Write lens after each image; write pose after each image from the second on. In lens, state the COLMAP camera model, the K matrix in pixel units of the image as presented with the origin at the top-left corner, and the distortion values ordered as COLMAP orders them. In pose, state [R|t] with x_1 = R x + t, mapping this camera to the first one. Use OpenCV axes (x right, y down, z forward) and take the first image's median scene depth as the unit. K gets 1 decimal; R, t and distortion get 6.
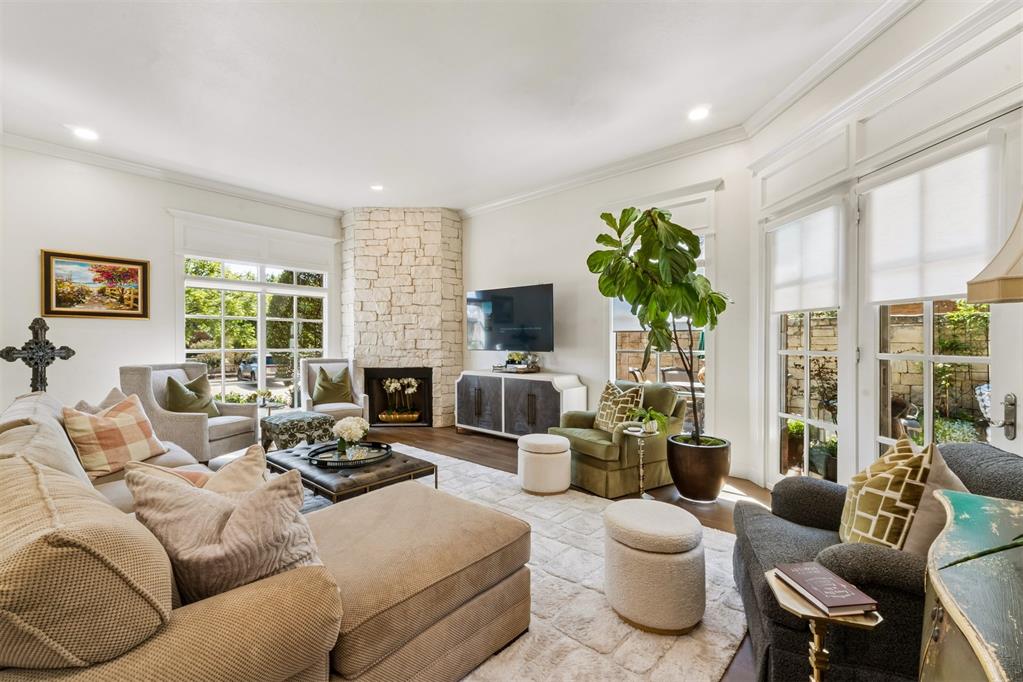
lens RADIAL K [[429.1, 0, 516.5], [0, 429.1, 342.2], [0, 0, 1]] dist [0.001098, -0.000432]
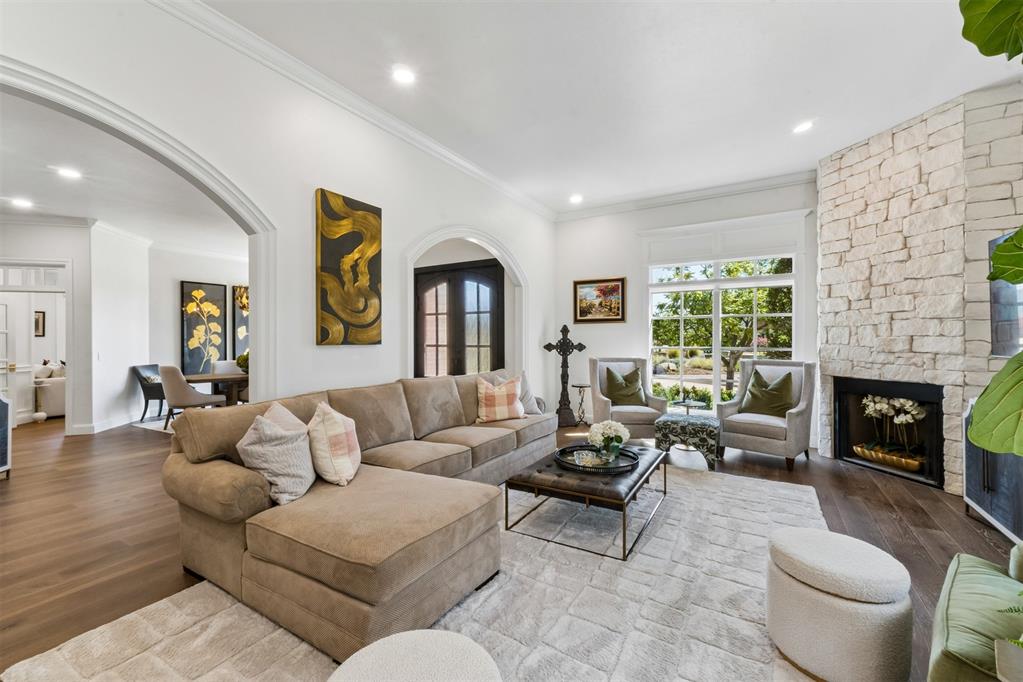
lens RADIAL K [[429.1, 0, 509.4], [0, 429.1, 342.0], [0, 0, 1]] dist [0.001098, -0.000432]
pose [[0.168464, 0.006626, -0.985686, 0.268543], [-0.000353, 0.999978, 0.006661, -0.002137], [0.985708, -0.000774, 0.168463, 0.339697]]
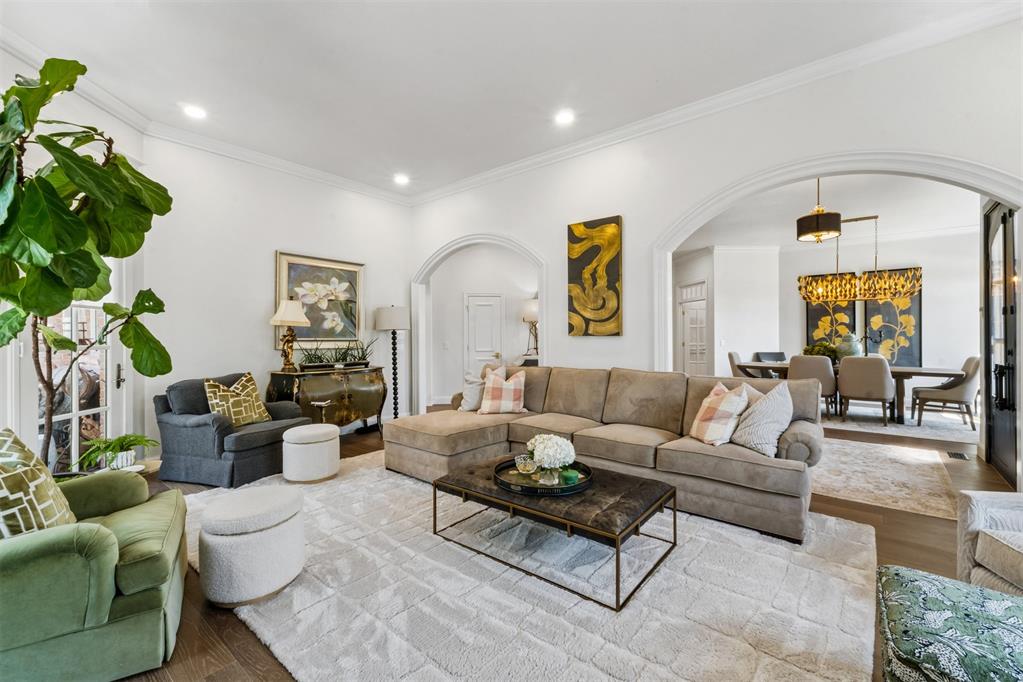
lens RADIAL K [[429.1, 0, 513.3], [0, 429.1, 336.0], [0, 0, 1]] dist [0.001098, -0.000432]
pose [[-0.999813, 0.006964, -0.018042, -0.173358], [0.006822, 0.999946, 0.007903, -0.000680], [0.018096, 0.007778, -0.999806, 0.939786]]
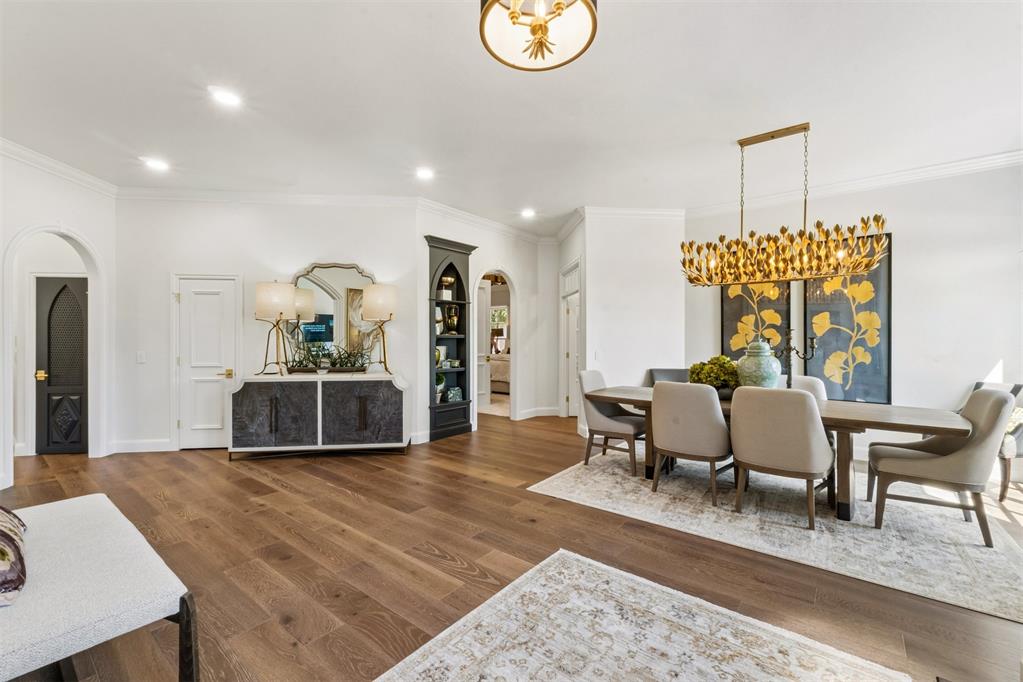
lens RADIAL K [[429.1, 0, 506.1], [0, 429.1, 341.0], [0, 0, 1]] dist [0.001098, -0.000432]
pose [[-0.999507, 0.001198, -0.031381, -0.644262], [0.000911, 0.999958, 0.009157, -0.000123], [0.031391, 0.009123, -0.999466, 0.483858]]
